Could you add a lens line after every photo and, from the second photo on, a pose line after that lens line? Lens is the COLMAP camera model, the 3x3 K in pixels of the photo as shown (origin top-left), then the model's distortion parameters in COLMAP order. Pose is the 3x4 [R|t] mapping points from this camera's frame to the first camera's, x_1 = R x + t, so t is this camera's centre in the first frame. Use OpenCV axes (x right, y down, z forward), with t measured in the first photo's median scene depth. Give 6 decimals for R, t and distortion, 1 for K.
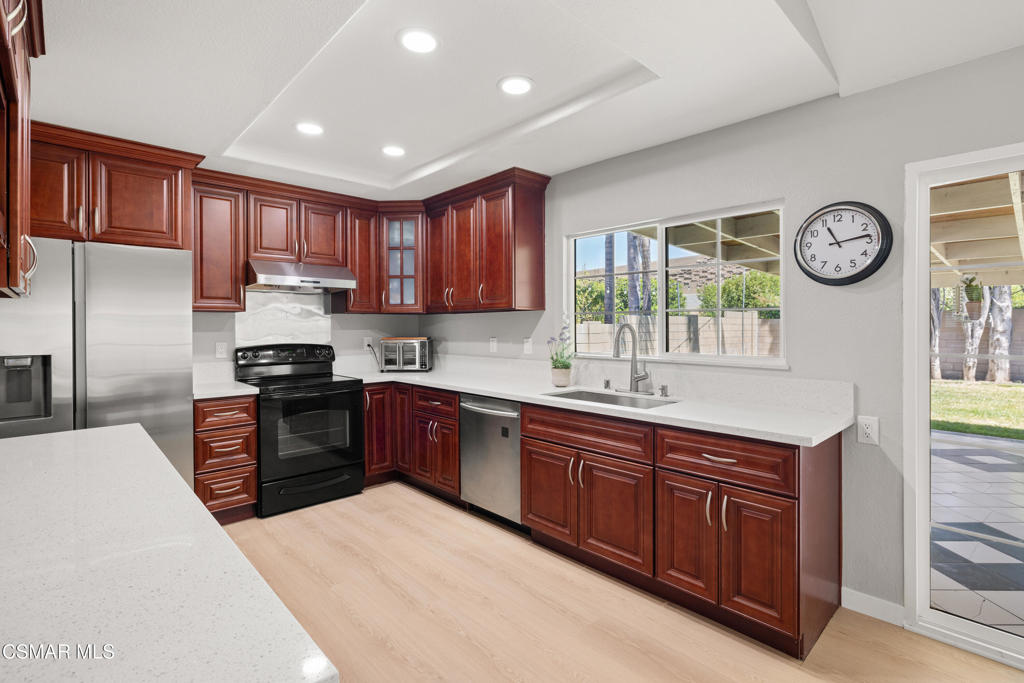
lens RADIAL K [[480.3, 0, 503.1], [0, 480.3, 324.5], [0, 0, 1]] dist [0.001524, -0.000055]
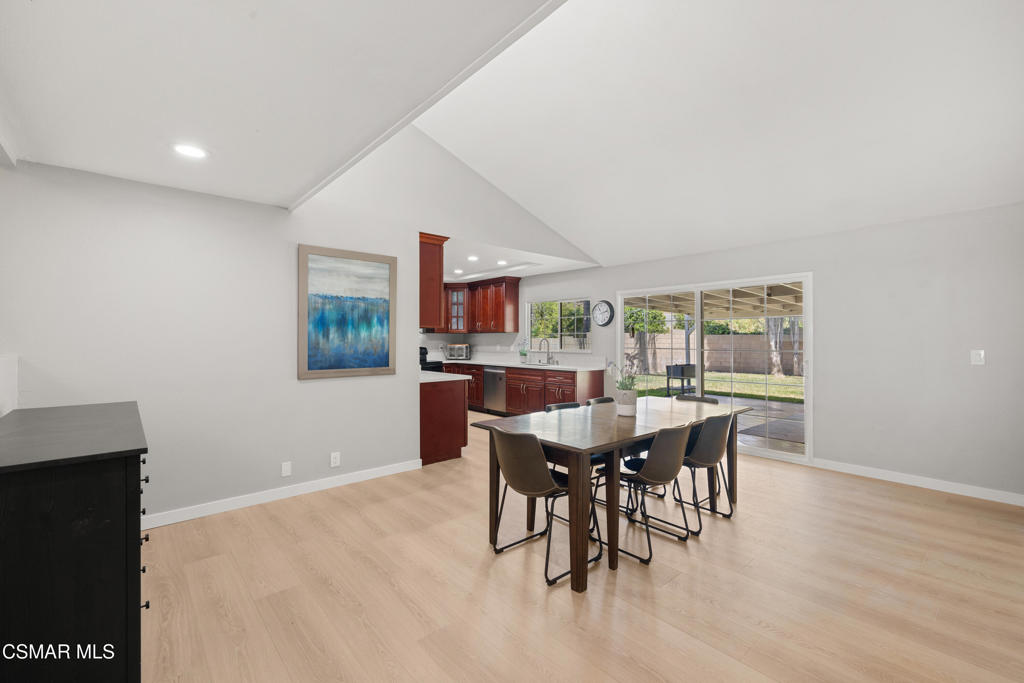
lens RADIAL K [[431.7, 0, 511.0], [0, 431.7, 339.4], [0, 0, 1]] dist [0.002512, -0.000532]
pose [[0.999623, 0.001793, -0.027385, 0.099692], [-0.001735, 0.999996, 0.002156, 0.000595], [0.027388, -0.002108, 0.999623, -1.080487]]
